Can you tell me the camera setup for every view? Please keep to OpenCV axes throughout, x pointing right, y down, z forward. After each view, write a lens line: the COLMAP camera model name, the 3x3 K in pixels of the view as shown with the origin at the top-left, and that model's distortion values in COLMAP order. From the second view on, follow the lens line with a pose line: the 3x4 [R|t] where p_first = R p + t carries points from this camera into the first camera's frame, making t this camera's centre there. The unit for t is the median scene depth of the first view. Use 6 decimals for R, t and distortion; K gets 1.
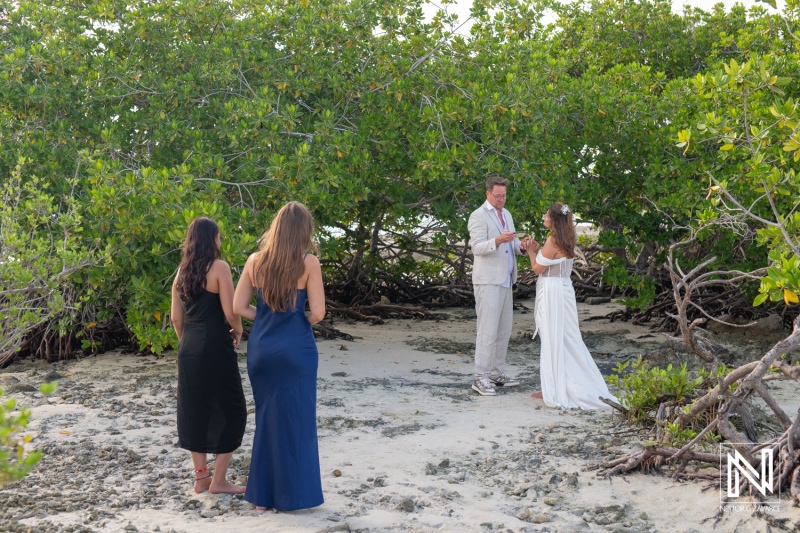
lens RADIAL K [[1089.9, 0, 396.9], [0, 1089.9, 266.8], [0, 0, 1]] dist [-0.038826, 0.000000]
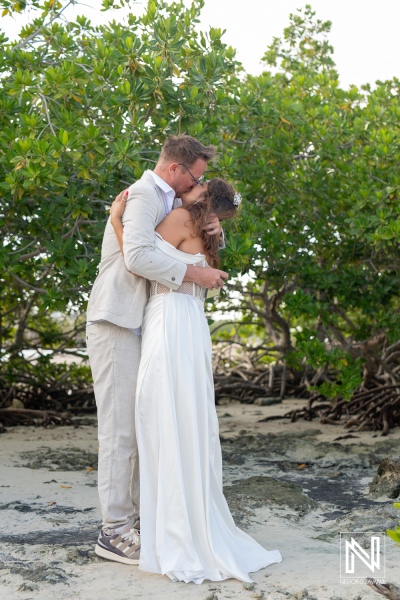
lens RADIAL K [[817.4, 0, 207.6], [0, 817.4, 318.2], [0, 0, 1]] dist [-0.038826, 0.000000]
pose [[0.990071, -0.009768, 0.140229, 0.049644], [0.023162, 0.995283, -0.094205, 0.029663], [-0.138648, 0.096517, 0.985627, 0.403809]]
